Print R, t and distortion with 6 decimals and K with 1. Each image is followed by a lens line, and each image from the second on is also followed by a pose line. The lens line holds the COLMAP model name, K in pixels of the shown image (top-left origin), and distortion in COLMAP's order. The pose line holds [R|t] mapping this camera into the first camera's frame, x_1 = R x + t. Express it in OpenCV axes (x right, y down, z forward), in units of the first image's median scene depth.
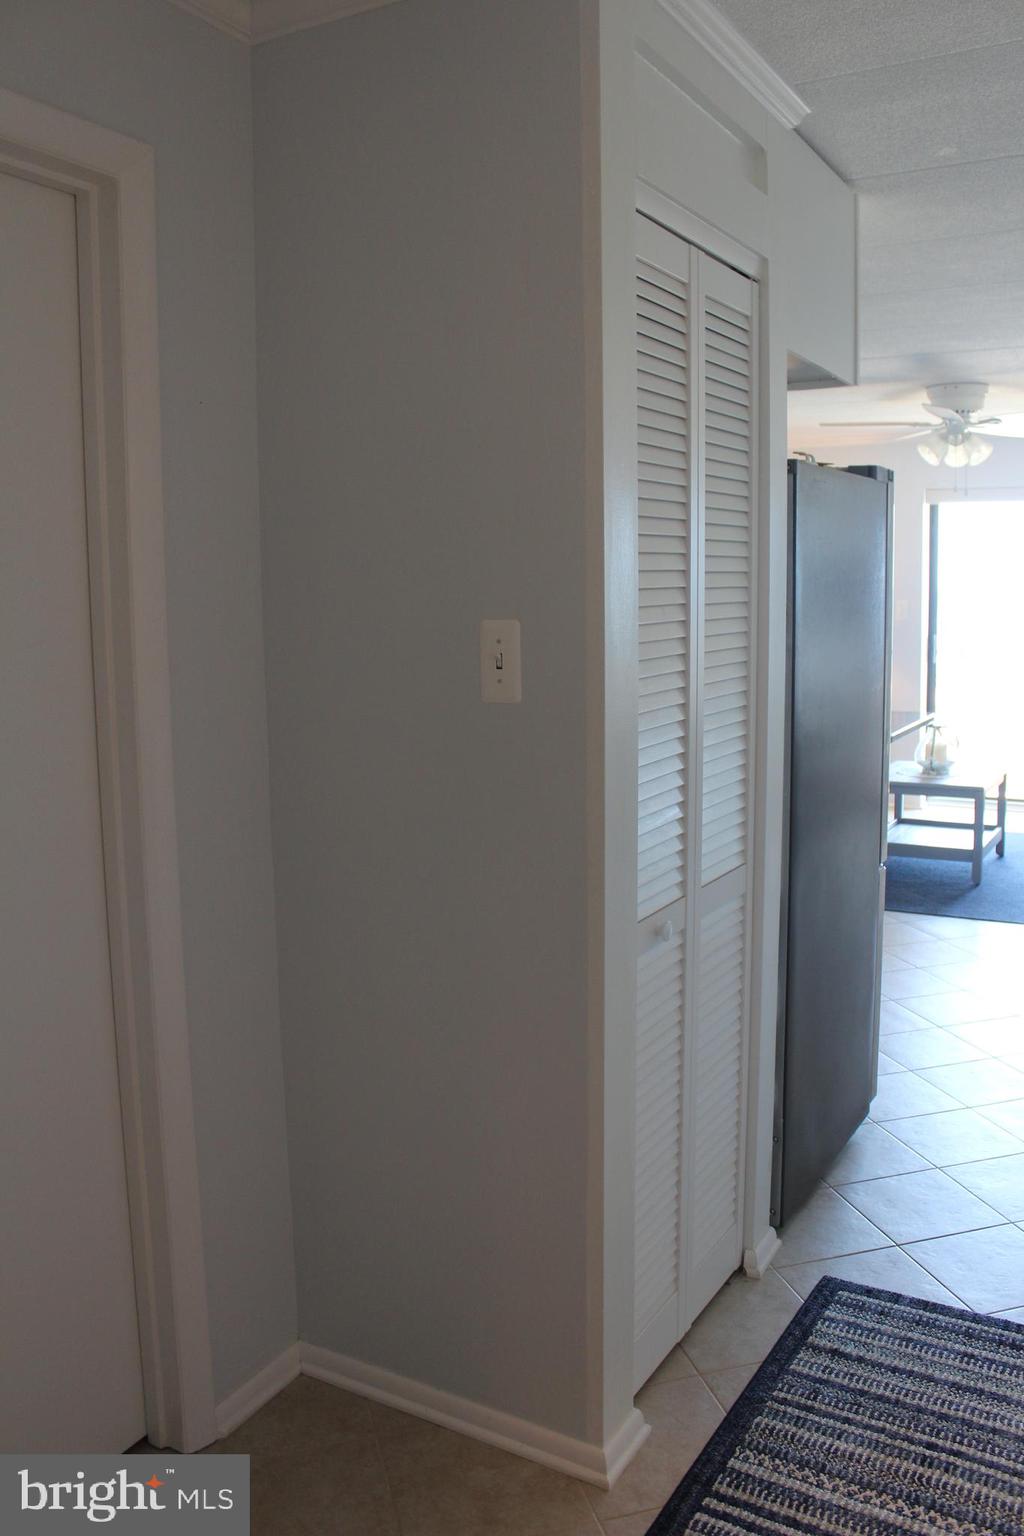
lens RADIAL K [[1282.7, 0, 531.4], [0, 1282.7, 770.0], [0, 0, 1]] dist [-0.170610, 0.167536]
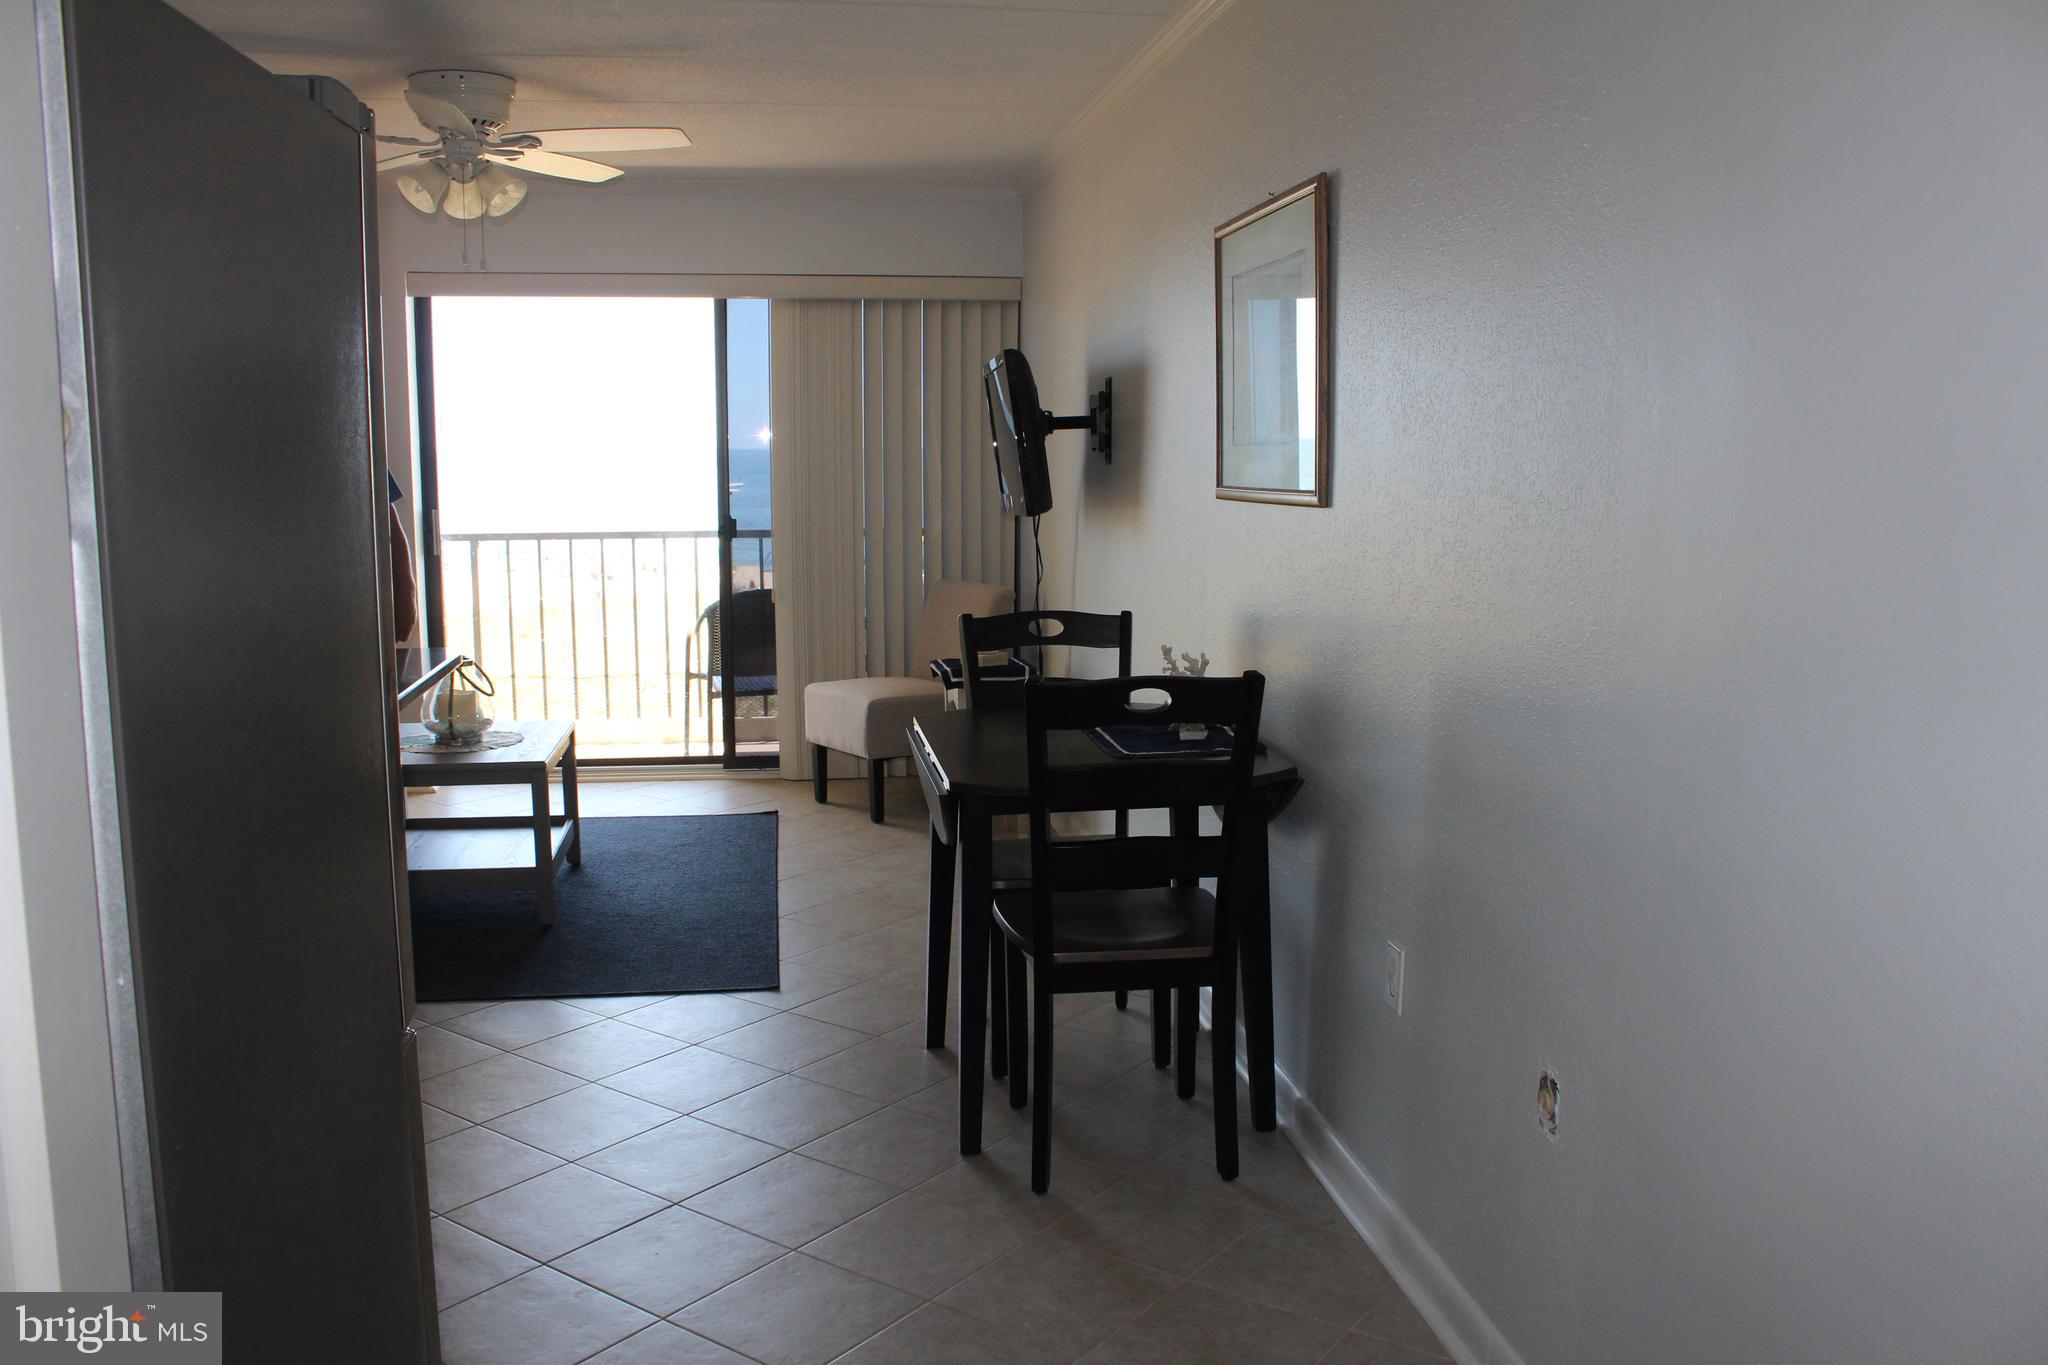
lens RADIAL K [[1710.3, 0, 1024.0], [0, 1710.3, 682.5], [0, 0, 1]] dist [-0.170610, 0.167536]
pose [[0.792457, -0.073157, 0.605525, 0.061751], [0.075990, 0.996888, 0.020990, -0.023680], [-0.605176, 0.029381, 0.795549, 0.238709]]
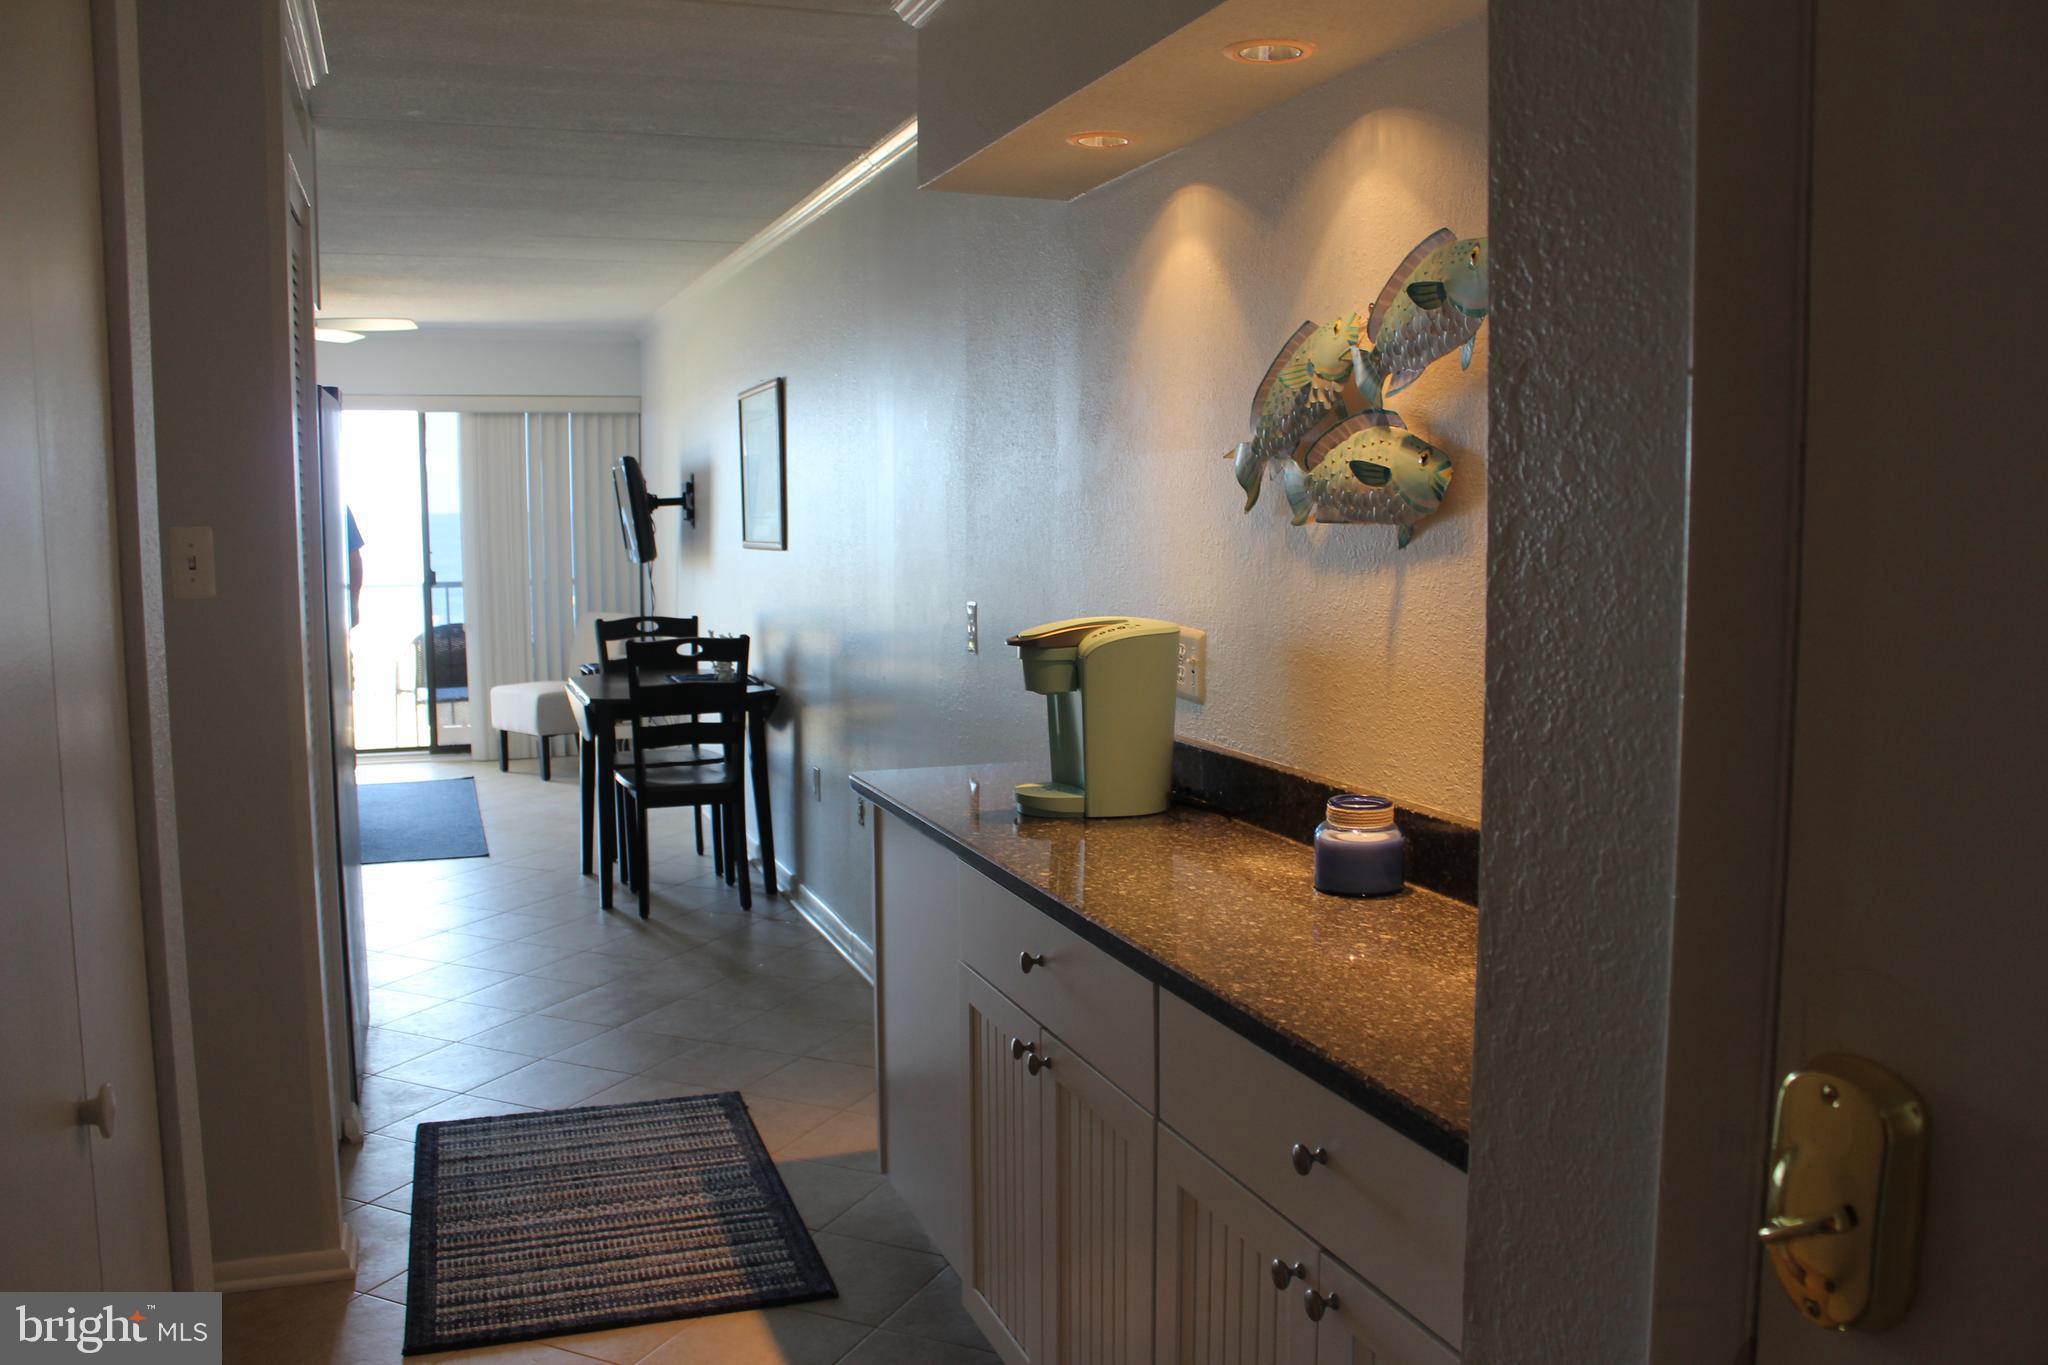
lens RADIAL K [[1710.3, 0, 1024.0], [0, 1710.3, 682.5], [0, 0, 1]] dist [-0.170610, 0.167536]
pose [[0.655431, -0.071740, 0.751840, -0.223237], [0.104419, 0.994526, 0.003868, 0.031278], [-0.748002, 0.075971, 0.659334, -0.181380]]
